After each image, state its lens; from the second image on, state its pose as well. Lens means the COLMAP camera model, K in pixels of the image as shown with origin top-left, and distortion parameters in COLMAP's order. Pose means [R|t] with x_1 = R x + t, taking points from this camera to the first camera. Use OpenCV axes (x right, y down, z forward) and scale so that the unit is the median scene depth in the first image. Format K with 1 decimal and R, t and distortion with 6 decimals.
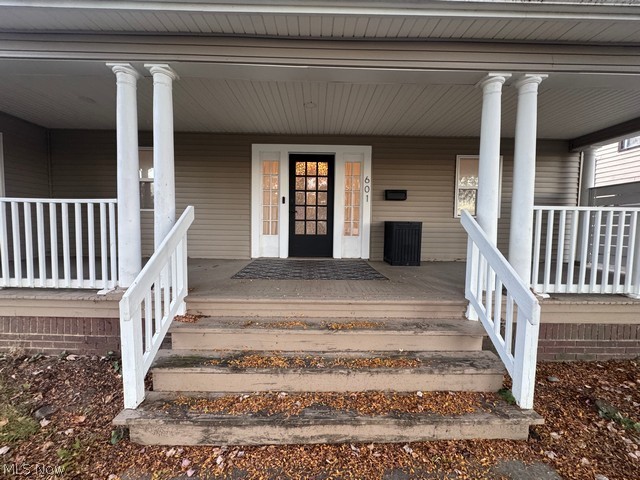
lens RADIAL K [[255.9, 0, 317.6], [0, 255.9, 239.6], [0, 0, 1]] dist [-0.003759, 0.000410]
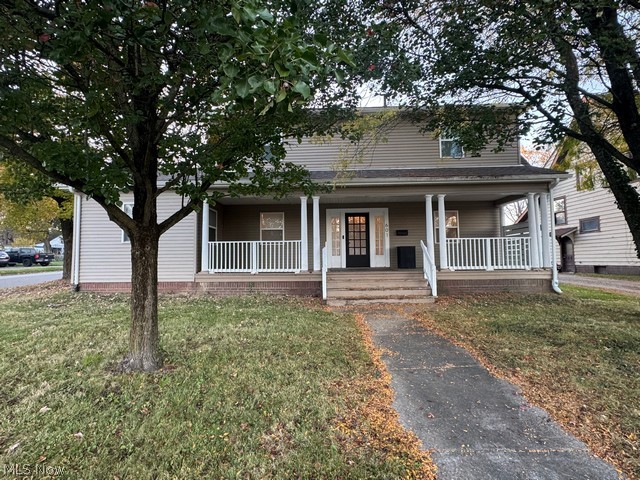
lens RADIAL K [[319.6, 0, 319.0], [0, 319.6, 239.6], [0, 0, 1]] dist [-0.001555, -0.000216]
pose [[0.999191, -0.030844, -0.025813, -0.251512], [0.027628, 0.992772, -0.116795, 0.135300], [0.029229, 0.115988, 0.992820, -1.357411]]
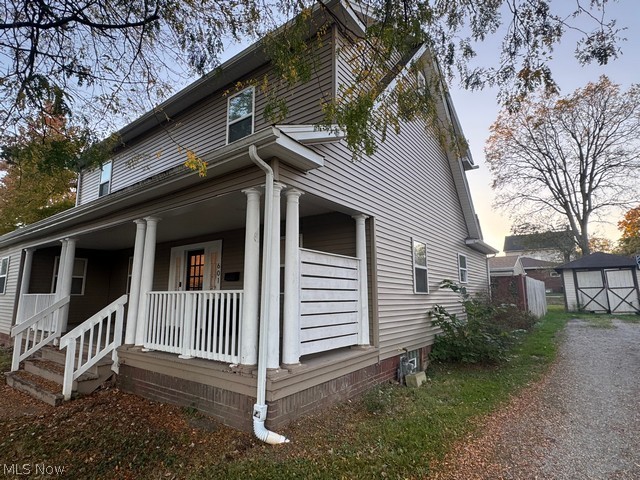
lens RADIAL K [[348.9, 0, 317.8], [0, 348.9, 241.2], [0, 0, 1]] dist [-0.020734, -0.000318]
pose [[0.797716, -0.114722, -0.592021, 1.612010], [-0.014879, 0.977694, -0.209506, -0.001242], [0.602850, 0.175935, 0.778215, -0.061804]]
